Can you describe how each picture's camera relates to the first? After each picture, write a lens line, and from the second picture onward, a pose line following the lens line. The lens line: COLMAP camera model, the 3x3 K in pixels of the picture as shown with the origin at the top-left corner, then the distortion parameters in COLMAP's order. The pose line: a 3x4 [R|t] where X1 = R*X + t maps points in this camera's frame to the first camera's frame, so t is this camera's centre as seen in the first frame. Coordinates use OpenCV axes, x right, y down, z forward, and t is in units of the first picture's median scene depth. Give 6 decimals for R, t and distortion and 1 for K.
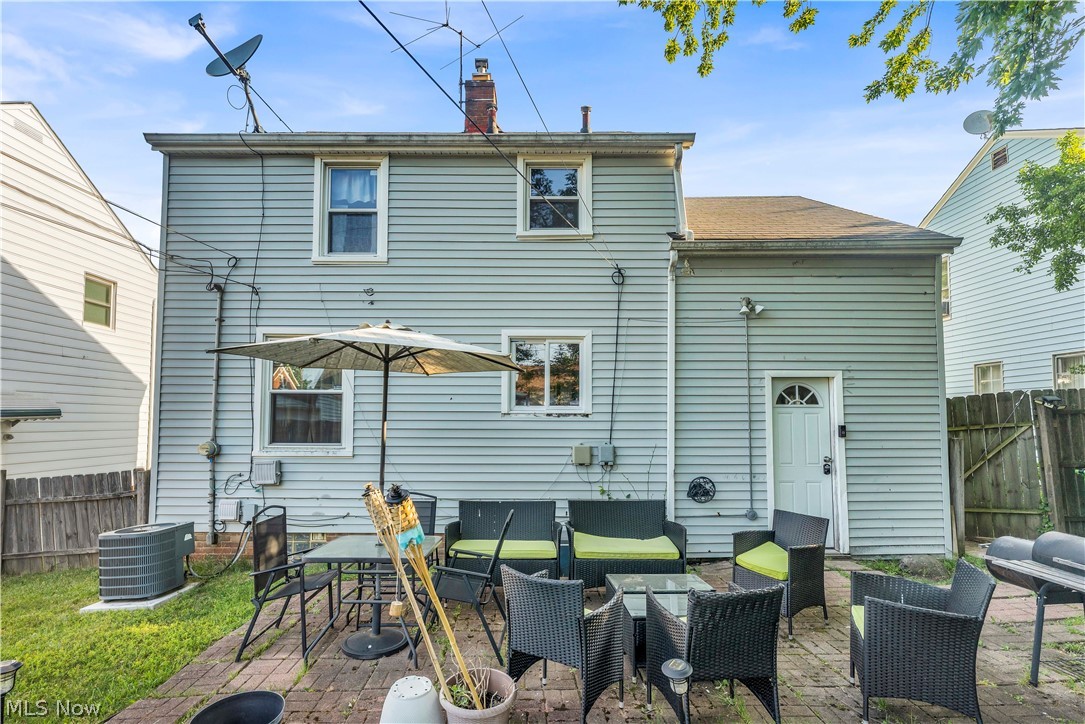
lens RADIAL K [[493.8, 0, 539.0], [0, 493.8, 401.7], [0, 0, 1]] dist [-0.001598, 0.000110]
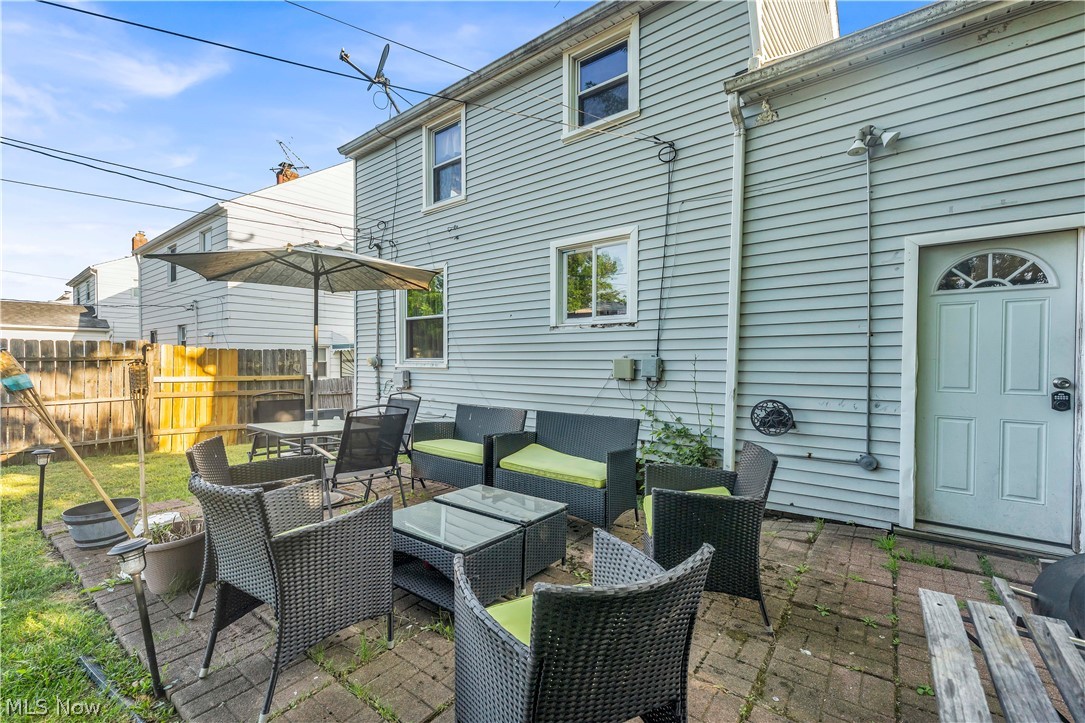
lens RADIAL K [[445.9, 0, 540.0], [0, 445.9, 368.2], [0, 0, 1]] dist [-0.001463, 0.000486]
pose [[0.778861, 0.005977, -0.627168, 0.467184], [0.029887, 0.998465, 0.046631, 0.063861], [0.626484, -0.055064, 0.777487, 0.277060]]
